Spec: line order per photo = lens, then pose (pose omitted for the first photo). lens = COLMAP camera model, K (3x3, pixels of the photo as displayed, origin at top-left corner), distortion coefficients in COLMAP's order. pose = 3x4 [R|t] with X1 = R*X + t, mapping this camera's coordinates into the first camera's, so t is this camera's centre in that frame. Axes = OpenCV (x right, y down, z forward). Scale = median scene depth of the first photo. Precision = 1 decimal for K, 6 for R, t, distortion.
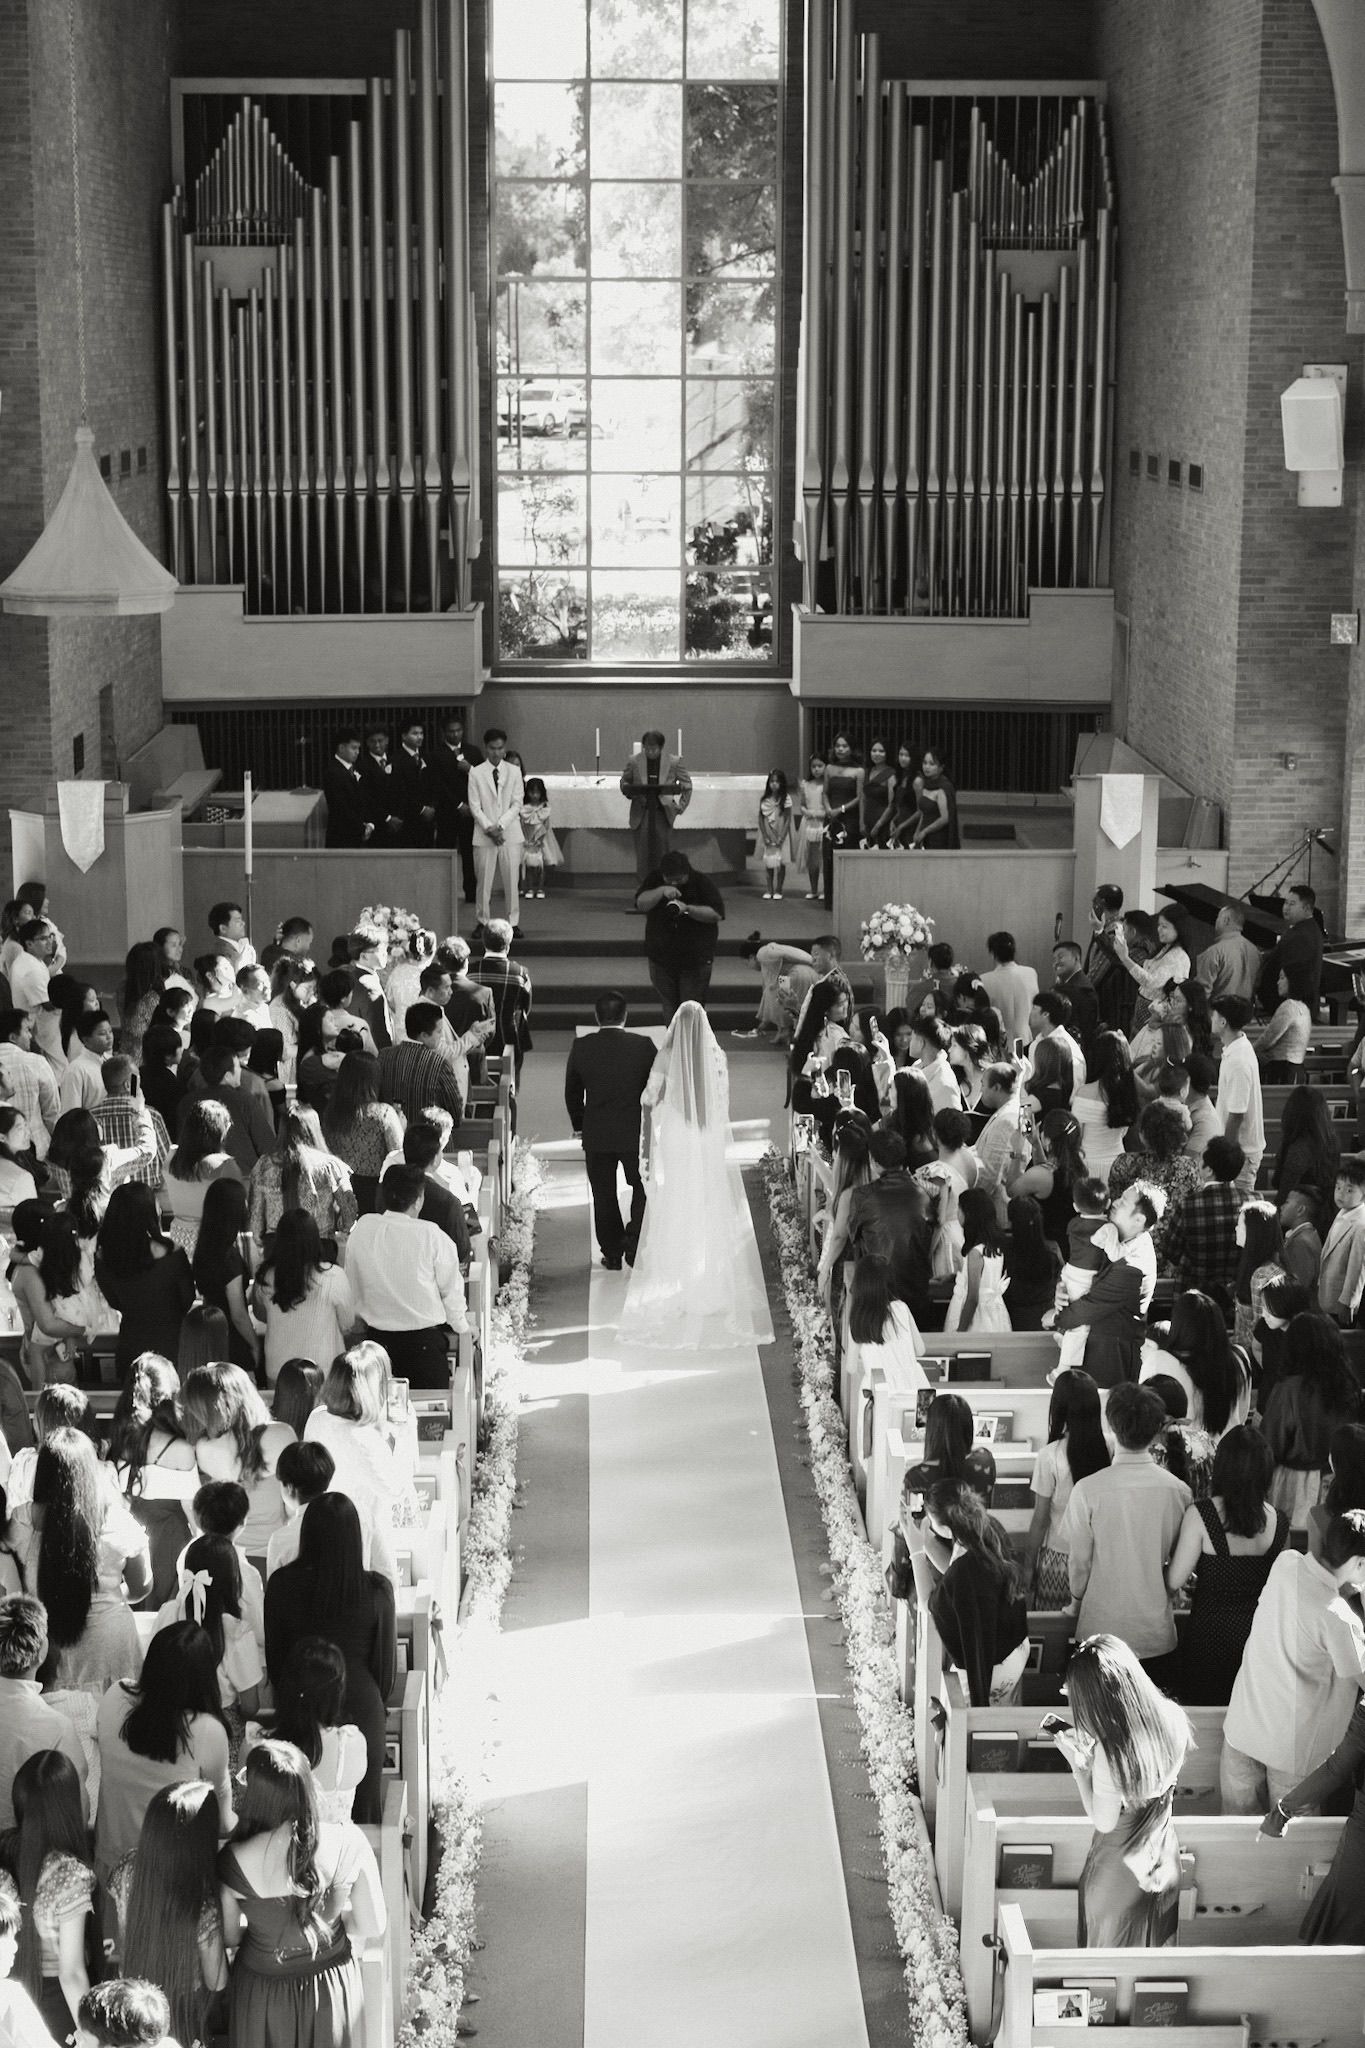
lens RADIAL K [[3336.3, 0, 670.4], [0, 3336.3, 1026.2], [0, 0, 1]] dist [-0.015248, 0.078232]
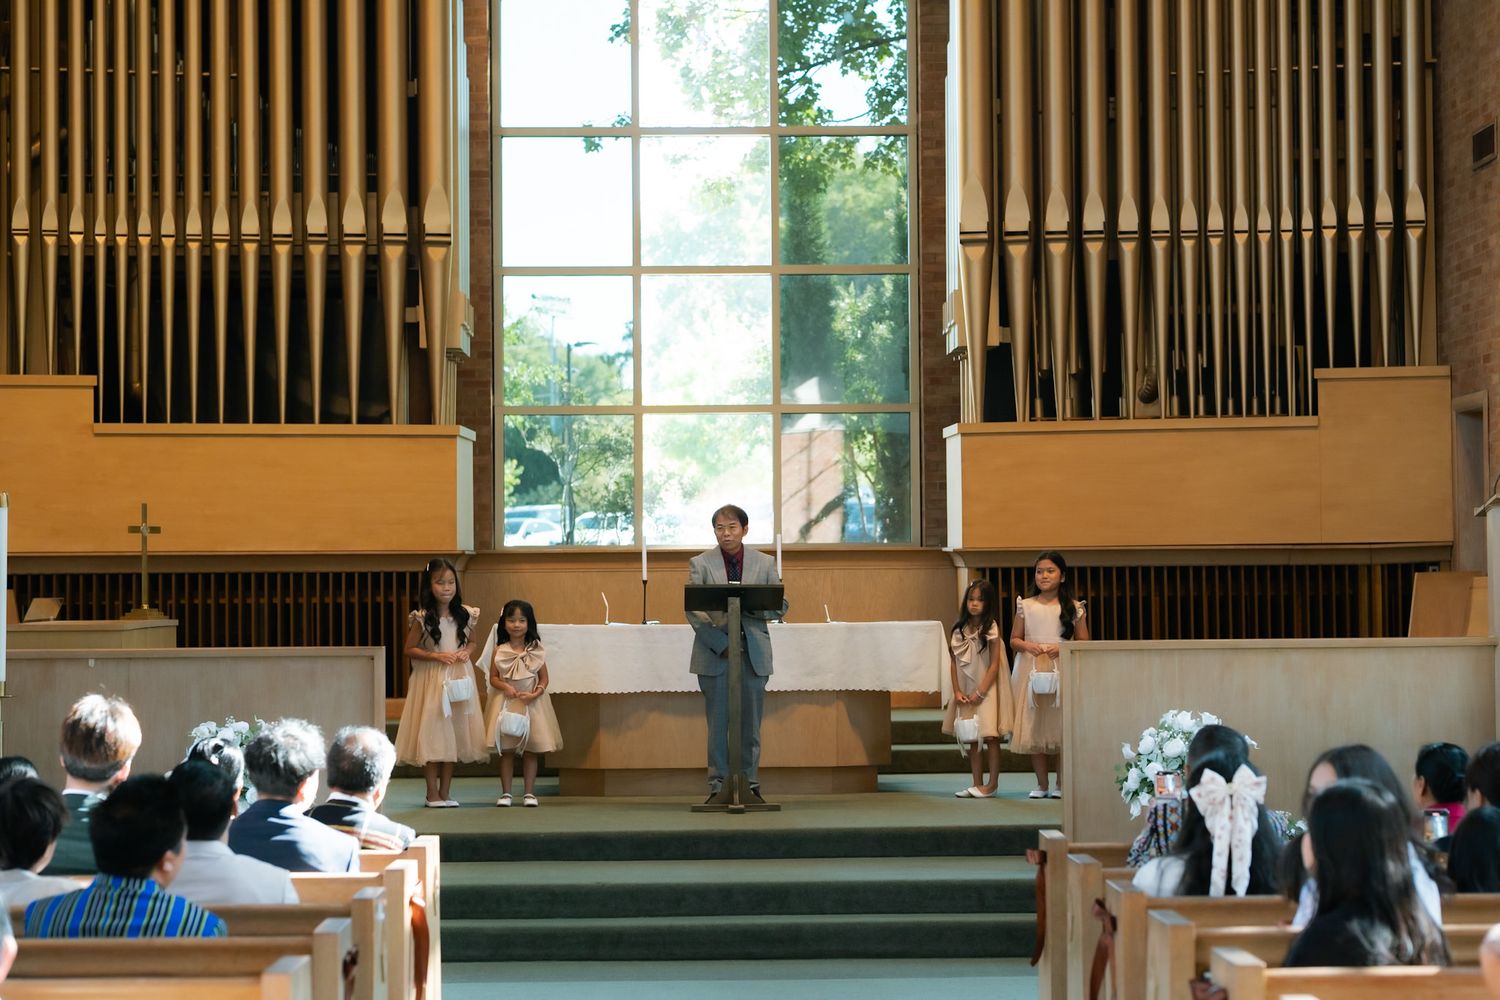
lens RADIAL K [[3544.8, 0, 752.4], [0, 3544.8, 498.8], [0, 0, 1]] dist [0.050525, -0.002076]
pose [[0.999918, -0.012789, 0.000547, -0.002046], [0.012585, 0.974385, -0.224534, 0.046049], [0.002338, 0.224522, 0.974466, 0.338408]]
